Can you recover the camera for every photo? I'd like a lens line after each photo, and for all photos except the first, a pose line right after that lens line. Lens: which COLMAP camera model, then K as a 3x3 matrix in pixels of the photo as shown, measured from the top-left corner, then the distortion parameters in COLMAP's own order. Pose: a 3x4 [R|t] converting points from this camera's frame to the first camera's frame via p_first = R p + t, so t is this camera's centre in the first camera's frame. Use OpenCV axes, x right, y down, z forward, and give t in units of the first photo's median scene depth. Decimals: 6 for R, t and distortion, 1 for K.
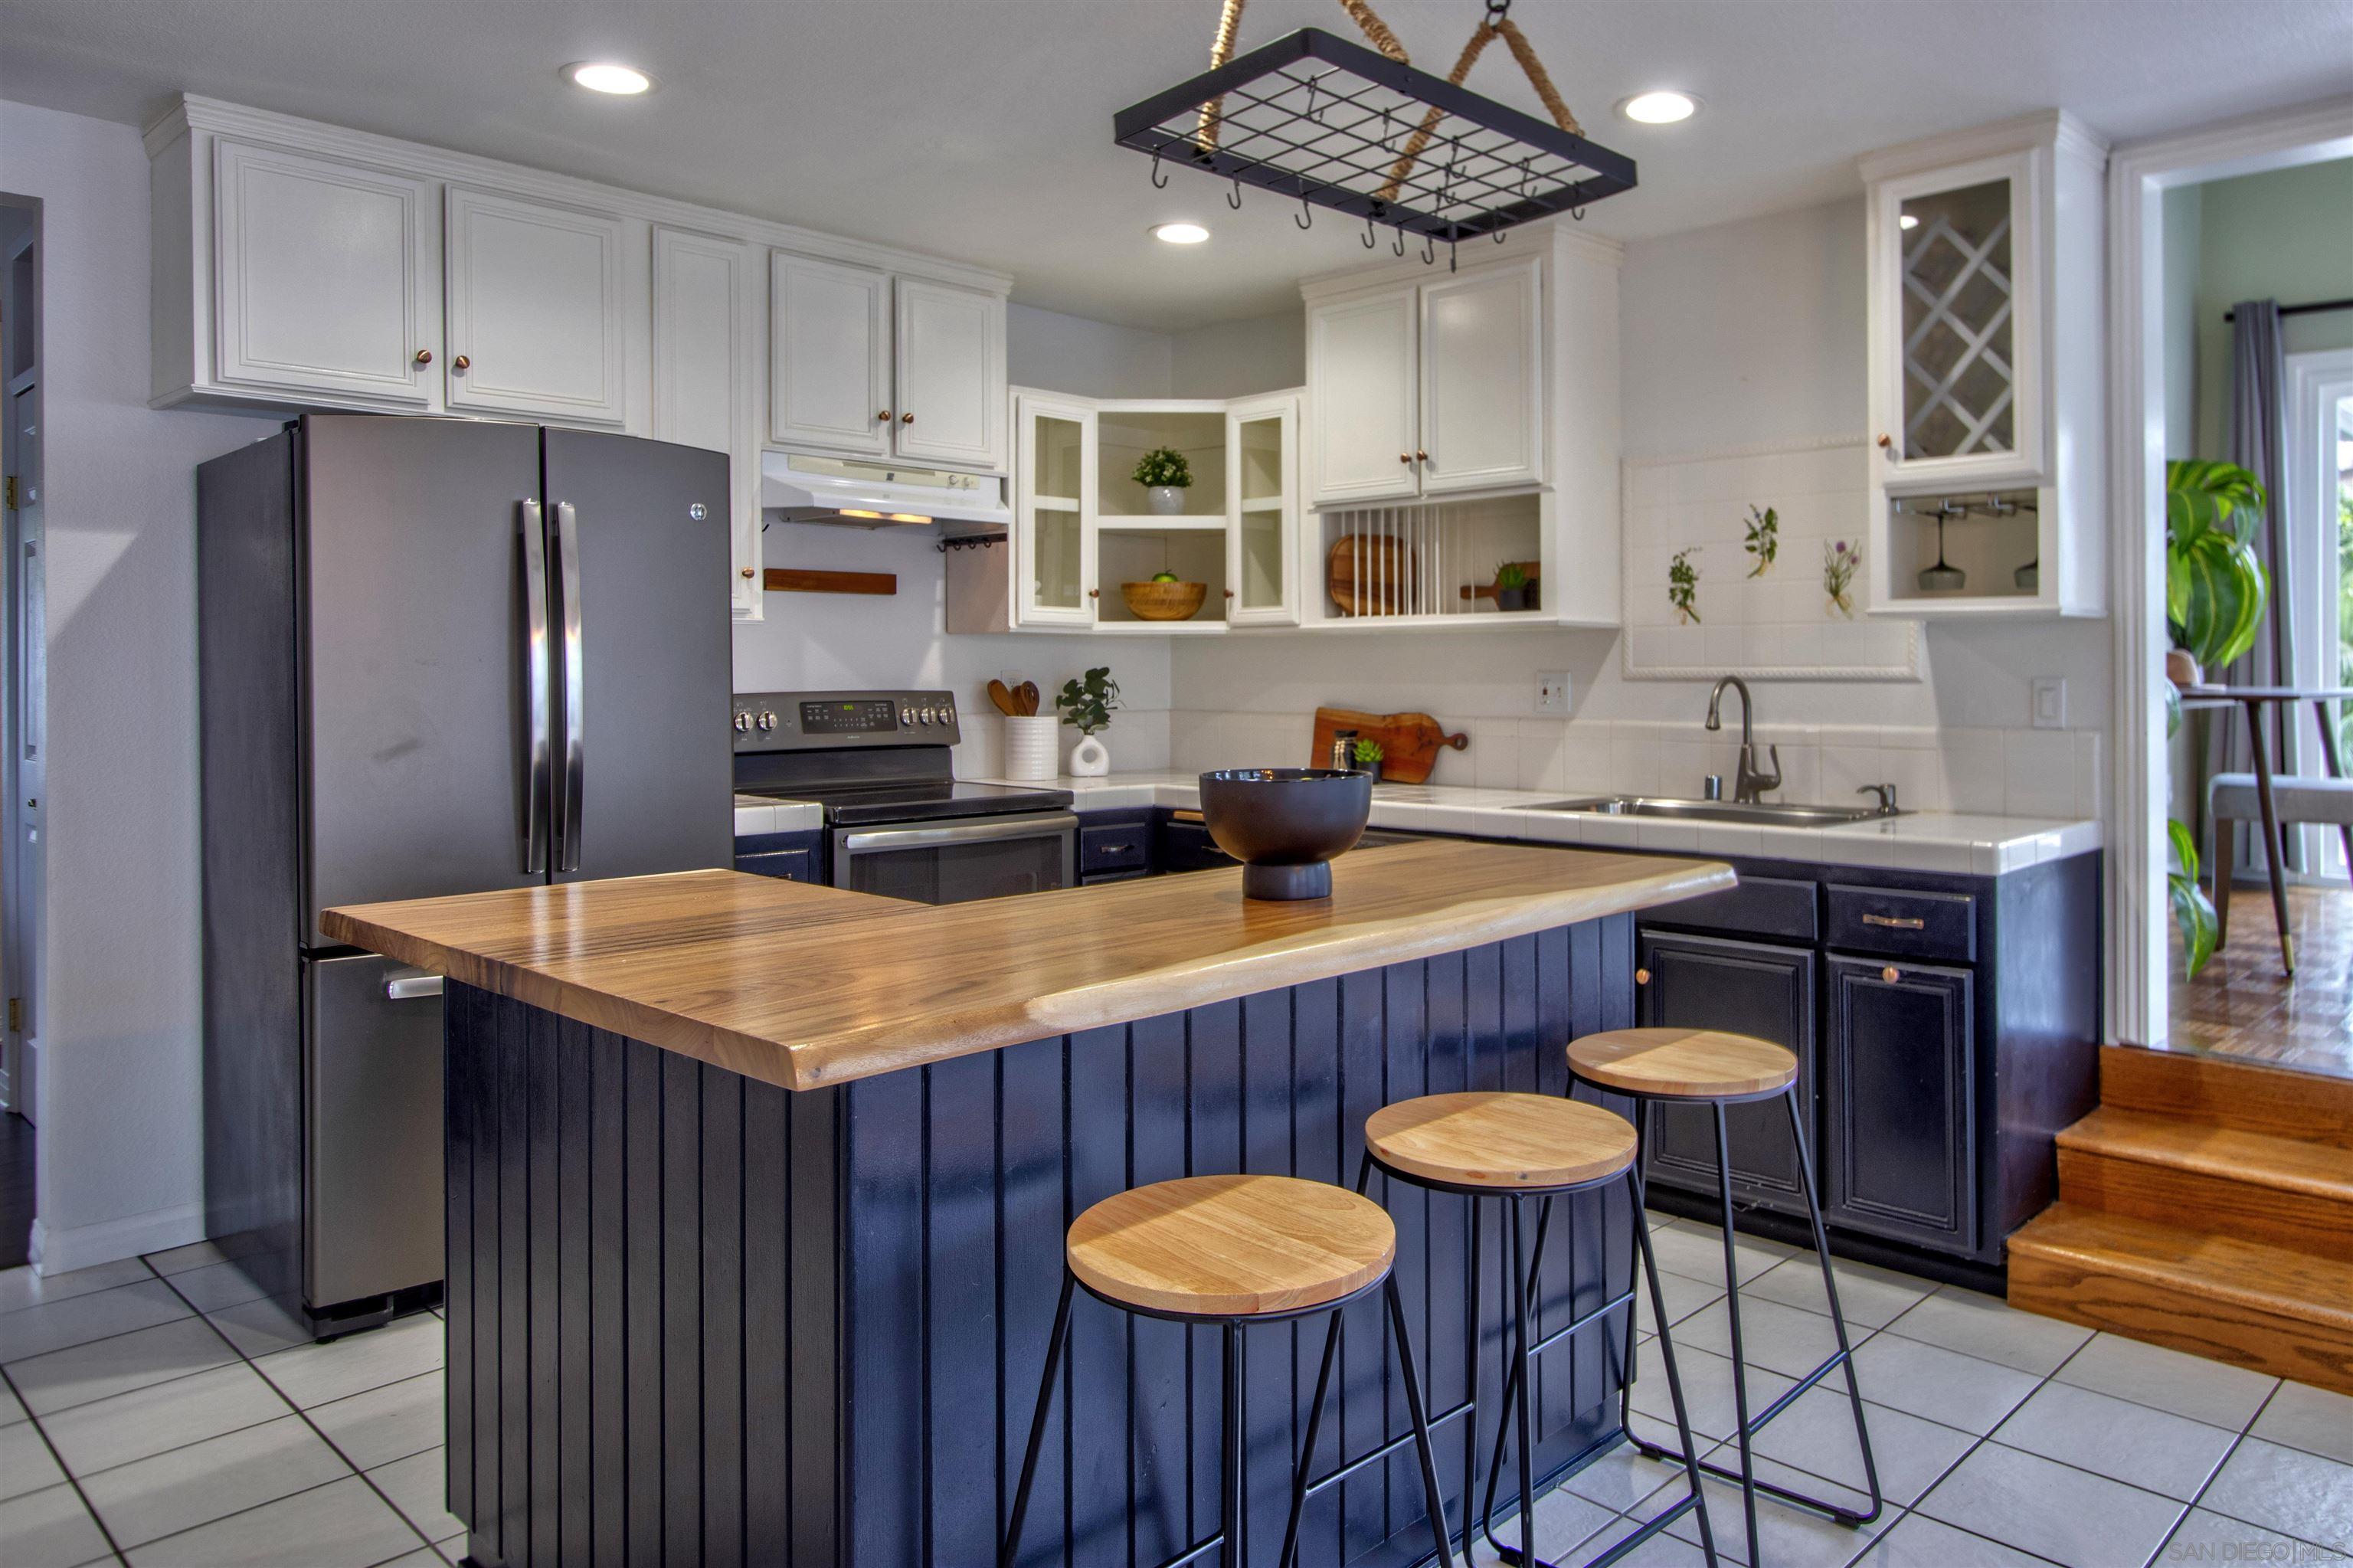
lens RADIAL K [[1615.8, 0, 1359.3], [0, 1615.8, 649.7], [0, 0, 1]] dist [-0.010651, 0.002668]
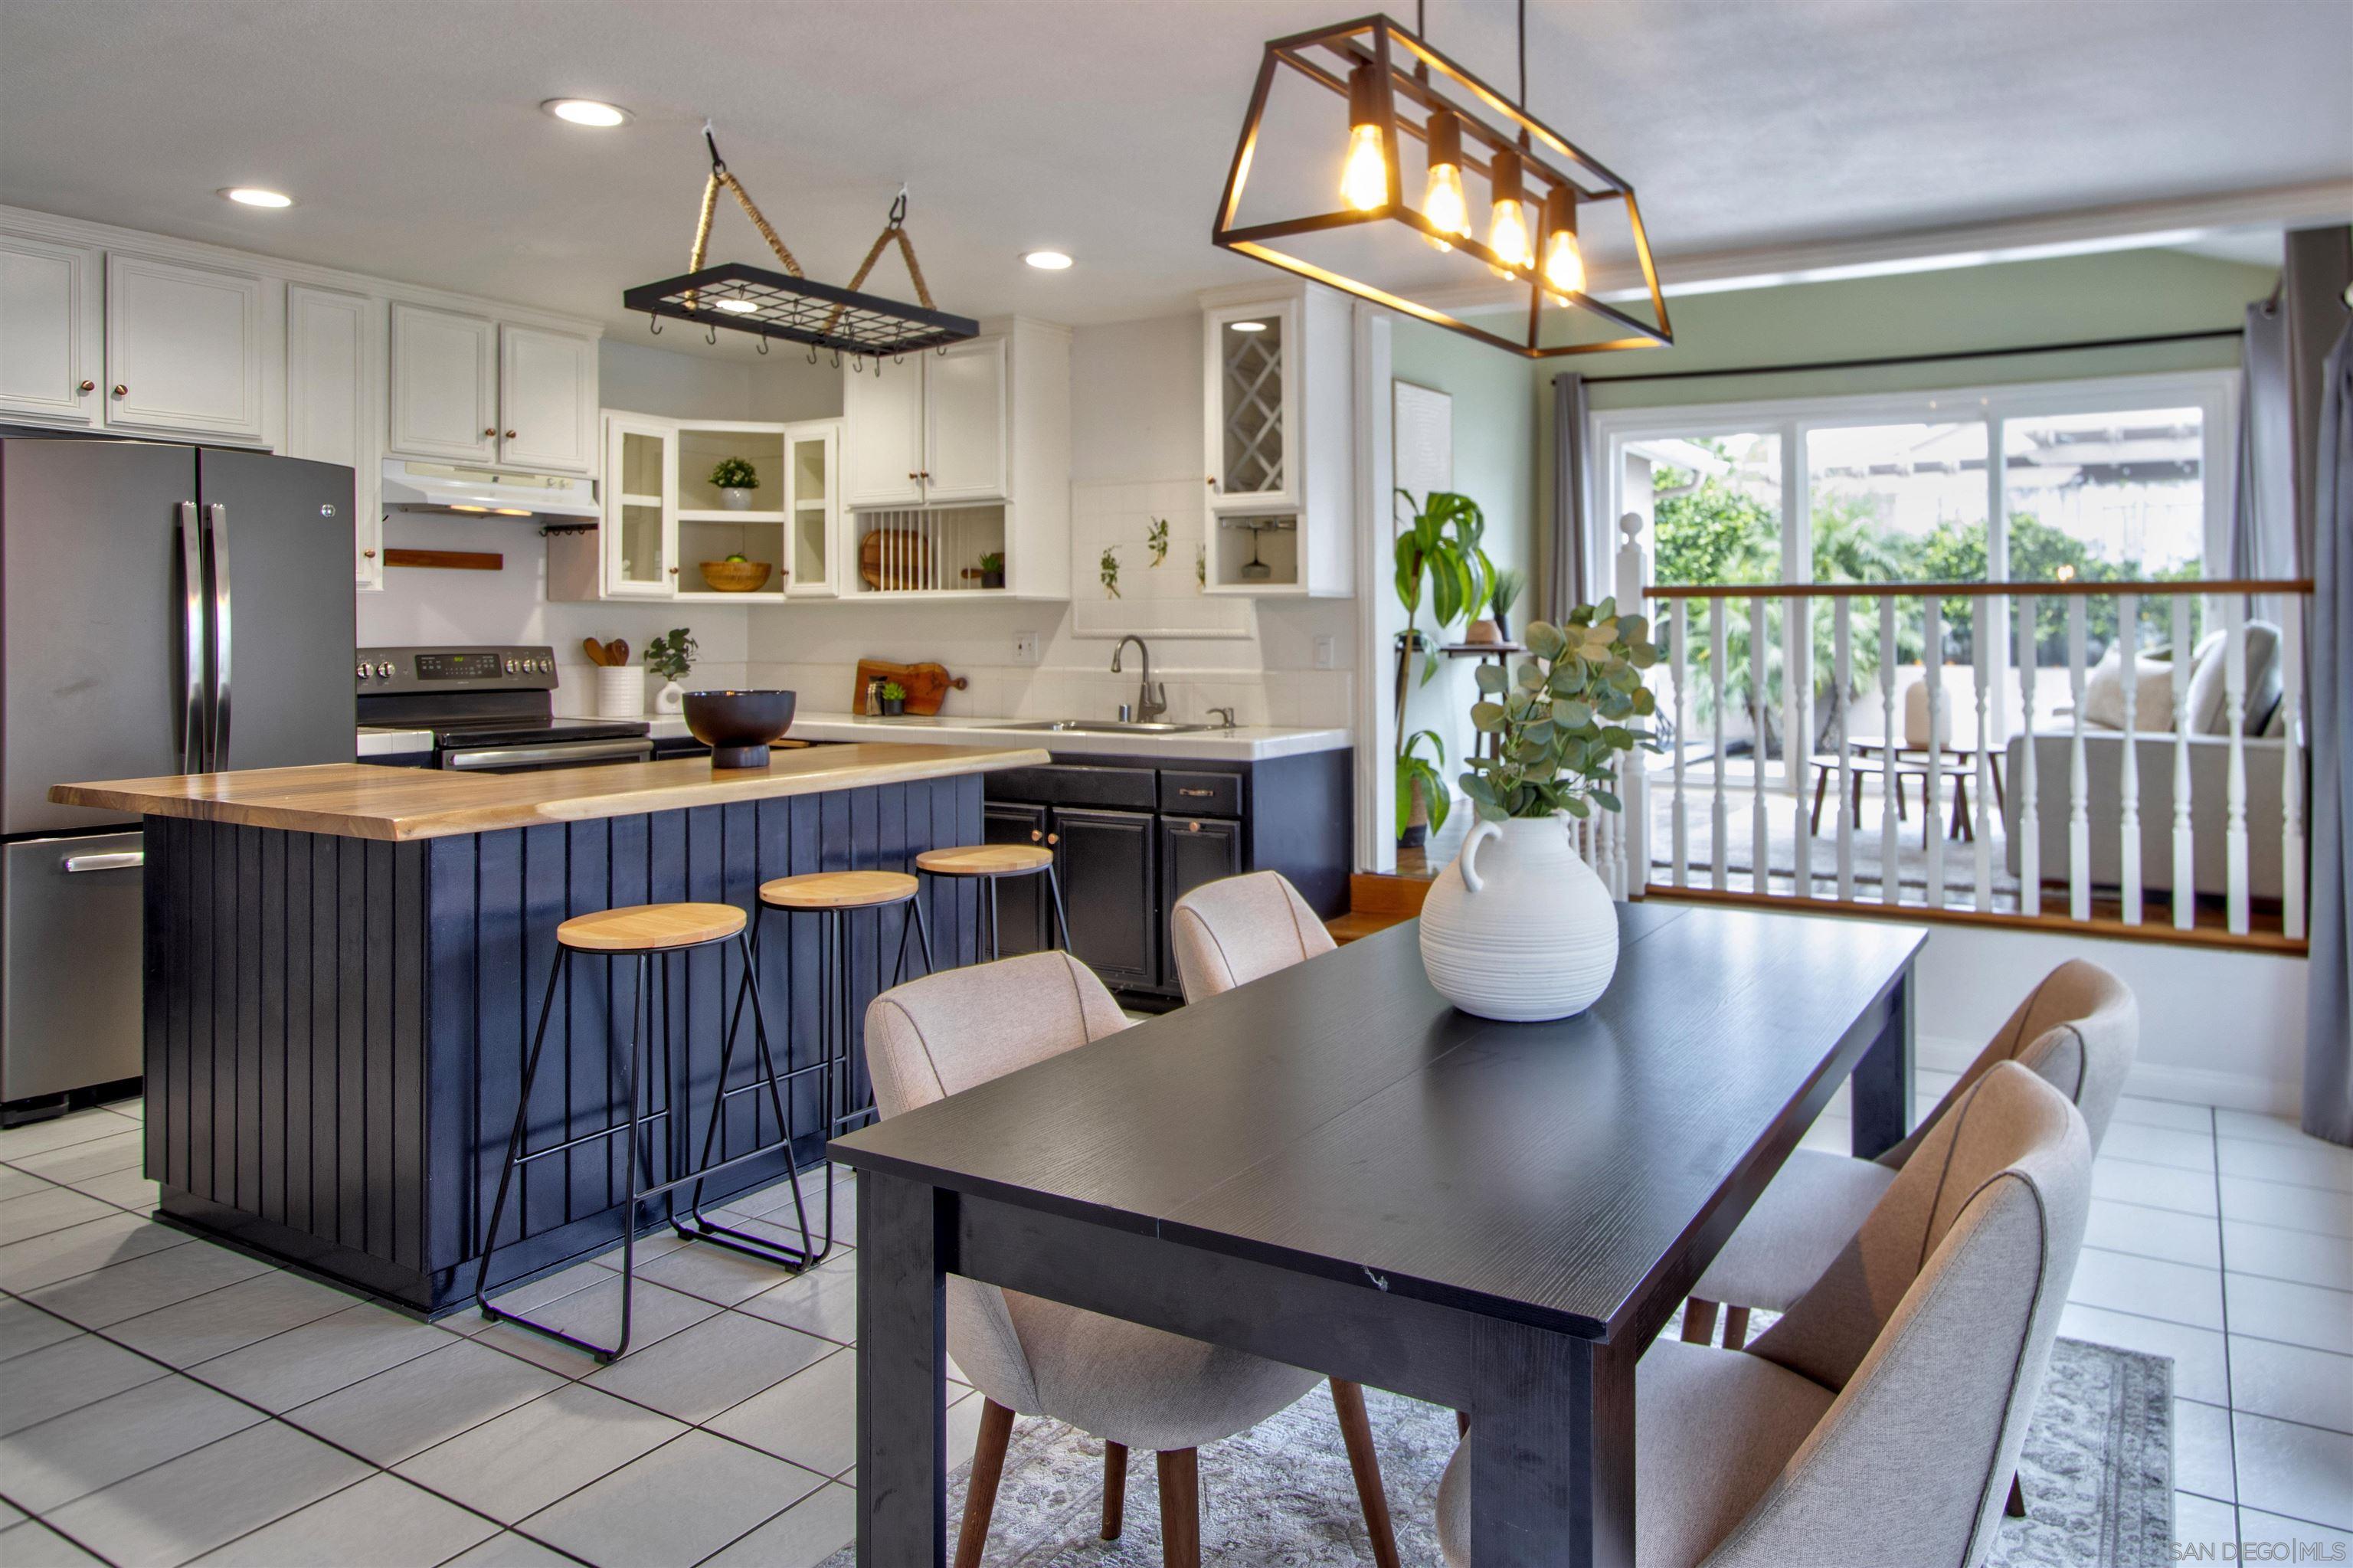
lens RADIAL K [[1485.0, 0, 1370.2], [0, 1485.0, 612.4], [0, 0, 1]] dist [-0.001310, -0.000760]
pose [[0.973380, 0.004970, 0.229143, 0.120779], [-0.004651, 0.999987, -0.001931, -0.002273], [-0.229149, 0.000814, 0.973391, -0.319282]]
